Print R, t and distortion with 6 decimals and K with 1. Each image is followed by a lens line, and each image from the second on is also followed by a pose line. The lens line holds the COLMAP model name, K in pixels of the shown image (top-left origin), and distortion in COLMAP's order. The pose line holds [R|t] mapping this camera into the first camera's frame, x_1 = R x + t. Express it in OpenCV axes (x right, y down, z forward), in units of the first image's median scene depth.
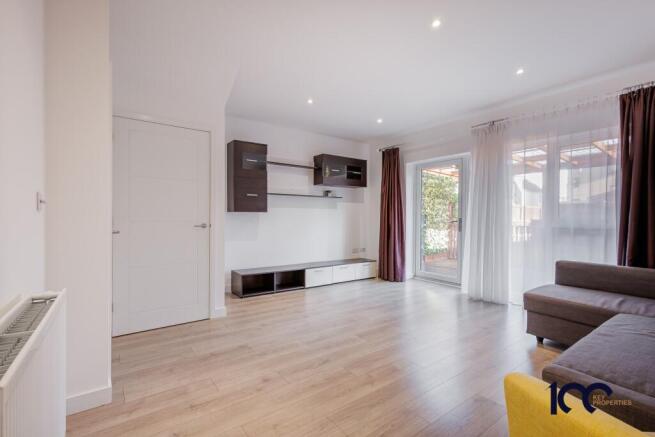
lens RADIAL K [[293.0, 0, 327.8], [0, 293.0, 217.0], [0, 0, 1]] dist [0.001380, 0.000009]
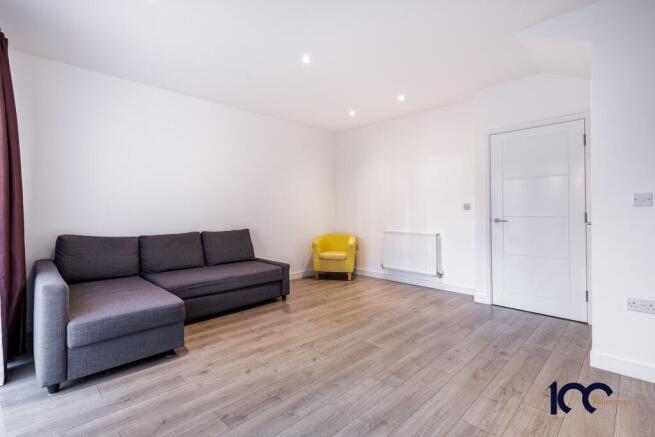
lens RADIAL K [[305.0, 0, 327.8], [0, 305.0, 216.2], [0, 0, 1]] dist [0.000058, -0.000078]
pose [[-0.988194, -0.001882, -0.153199, 0.231272], [-0.004080, 0.999893, 0.014033, 0.001946], [0.153157, 0.014493, -0.988096, 1.122333]]
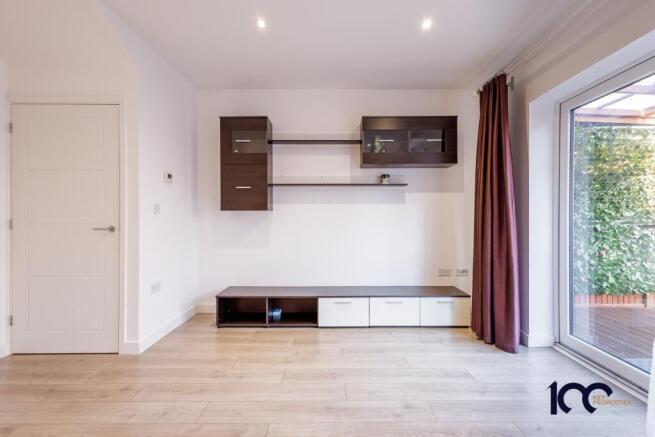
lens RADIAL K [[294.3, 0, 338.7], [0, 294.3, 220.4], [0, 0, 1]] dist [-0.003787, -0.000209]
pose [[0.810317, 0.001697, -0.585989, 0.341313], [0.004594, 0.999947, 0.009249, 0.001394], [0.585974, -0.010187, 0.810266, 0.501569]]
